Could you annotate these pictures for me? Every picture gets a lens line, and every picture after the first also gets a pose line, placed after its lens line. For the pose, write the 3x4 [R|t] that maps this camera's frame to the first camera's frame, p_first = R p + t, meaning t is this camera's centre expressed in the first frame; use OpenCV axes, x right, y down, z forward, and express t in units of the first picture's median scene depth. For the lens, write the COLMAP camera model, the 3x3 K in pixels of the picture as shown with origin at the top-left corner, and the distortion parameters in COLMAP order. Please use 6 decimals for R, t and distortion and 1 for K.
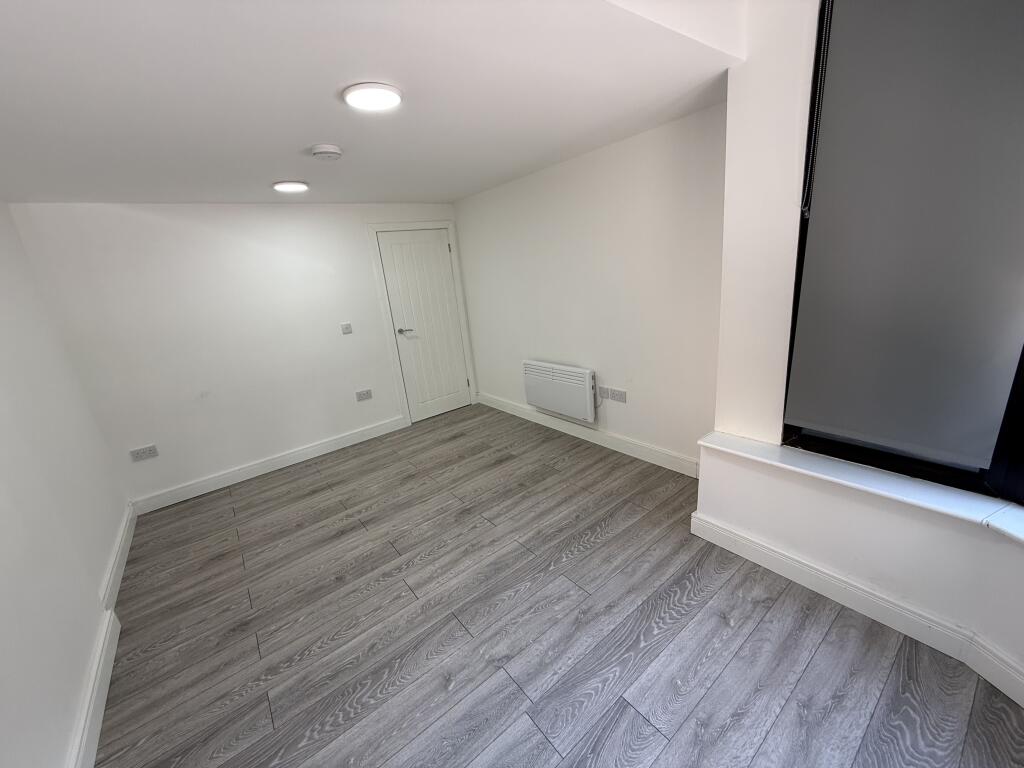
lens RADIAL K [[406.7, 0, 510.9], [0, 406.7, 383.4], [0, 0, 1]] dist [-0.000856, 0.000051]
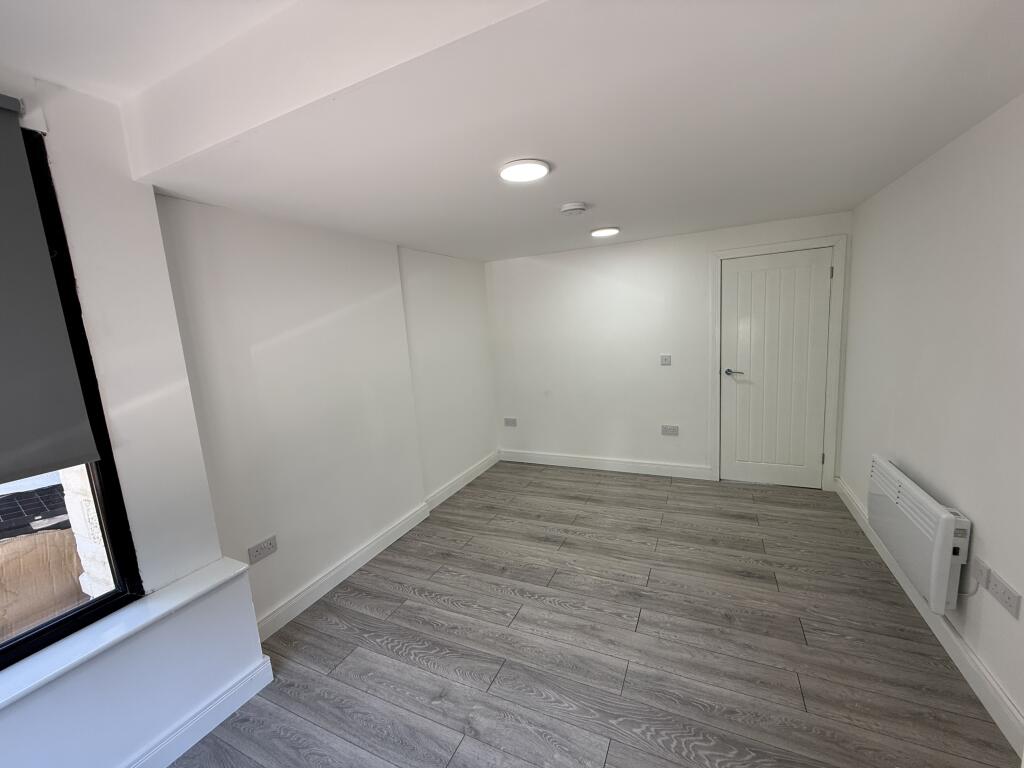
lens RADIAL K [[406.7, 0, 510.9], [0, 406.7, 383.4], [0, 0, 1]] dist [-0.000856, 0.000051]
pose [[0.457753, 0.203706, -0.865428, 0.403632], [-0.226267, 0.968040, 0.108178, -0.142547], [0.859805, 0.146299, 0.489215, 0.285479]]
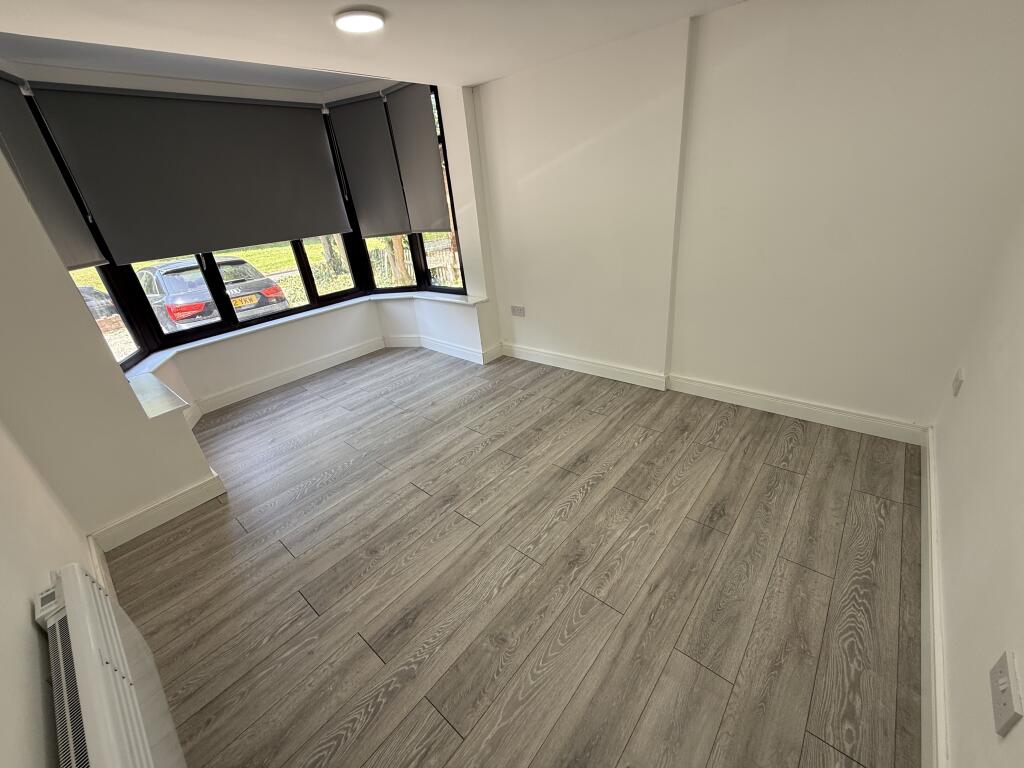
lens RADIAL K [[414.7, 0, 519.5], [0, 414.7, 381.7], [0, 0, 1]] dist [0.001017, 0.000011]
pose [[-0.956995, 0.268522, -0.109807, -0.211713], [0.129117, 0.733190, 0.667654, -0.388384], [0.259789, 0.624763, -0.736329, 1.462417]]
